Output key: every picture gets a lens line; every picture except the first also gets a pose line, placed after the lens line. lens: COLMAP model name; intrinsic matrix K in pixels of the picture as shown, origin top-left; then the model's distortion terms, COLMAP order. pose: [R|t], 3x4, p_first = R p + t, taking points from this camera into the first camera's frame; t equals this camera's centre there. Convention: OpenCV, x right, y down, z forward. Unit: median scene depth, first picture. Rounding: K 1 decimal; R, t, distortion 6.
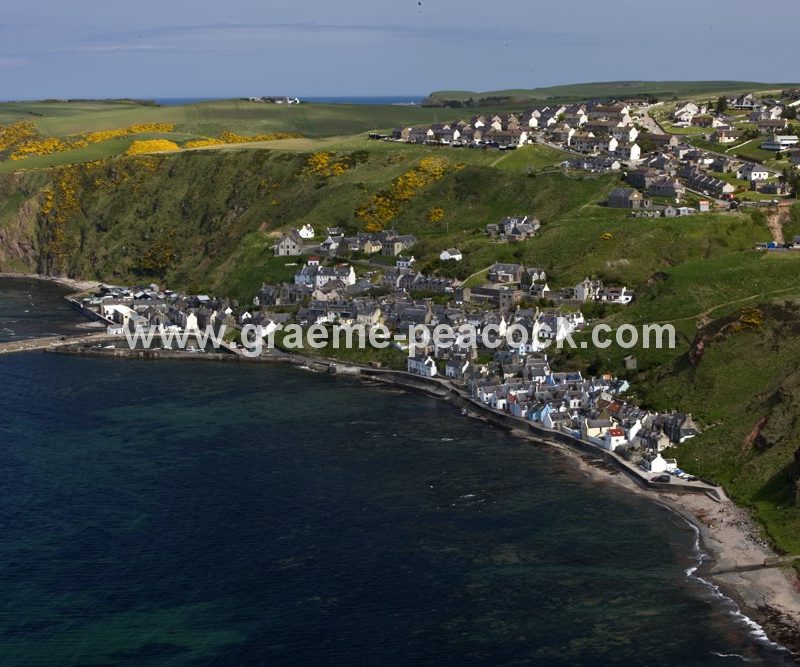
lens RADIAL K [[2016.2, 0, 398.8], [0, 2016.2, 377.8], [0, 0, 1]] dist [-0.341532, 0.342496]
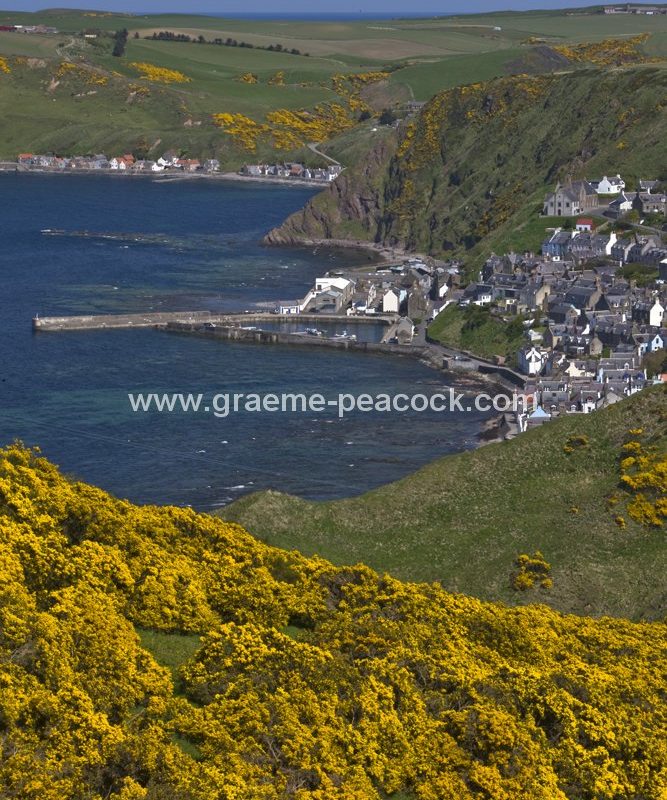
lens RADIAL K [[3249.2, 0, 335.0], [0, 3249.2, 400.4], [0, 0, 1]] dist [0.106753, 1.867059]
pose [[0.920863, 0.052929, -0.386277, 0.278265], [-0.061066, 0.998095, -0.008817, 0.015771], [0.385075, 0.031708, 0.922340, -0.064722]]
